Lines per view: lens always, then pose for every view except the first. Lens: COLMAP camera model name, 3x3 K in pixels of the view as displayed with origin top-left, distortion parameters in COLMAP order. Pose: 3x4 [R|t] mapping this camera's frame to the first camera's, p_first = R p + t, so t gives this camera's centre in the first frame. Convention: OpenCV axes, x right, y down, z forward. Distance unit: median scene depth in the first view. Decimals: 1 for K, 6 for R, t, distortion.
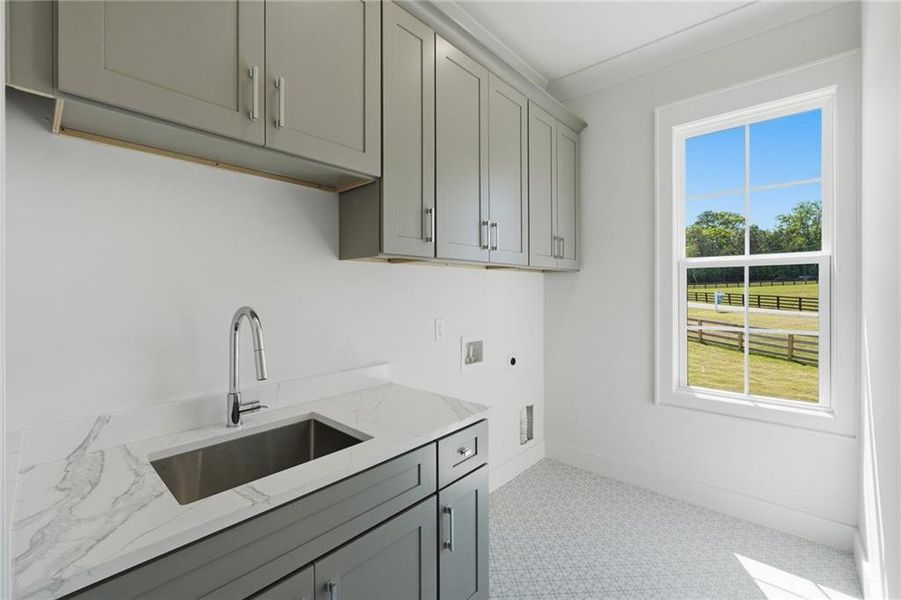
lens RADIAL K [[373.0, 0, 458.4], [0, 373.0, 293.7], [0, 0, 1]] dist [-0.020434, 0.000909]
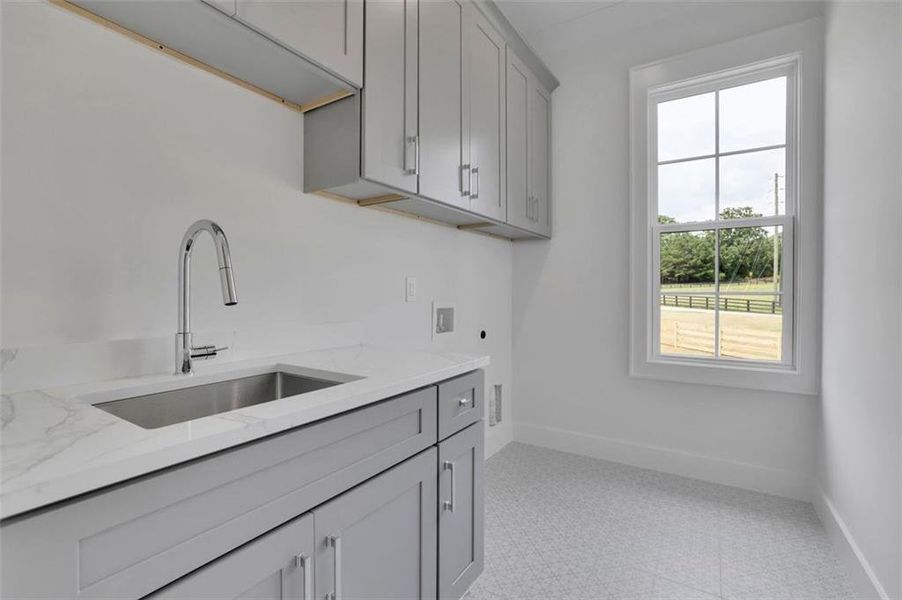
lens RADIAL K [[404.3, 0, 446.3], [0, 404.3, 305.5], [0, 0, 1]] dist [-0.026951, 0.003058]
pose [[0.989701, 0.002064, 0.143137, -0.133125], [-0.003971, 0.999907, 0.013037, 0.153889], [-0.143096, -0.013471, 0.989617, 0.052660]]
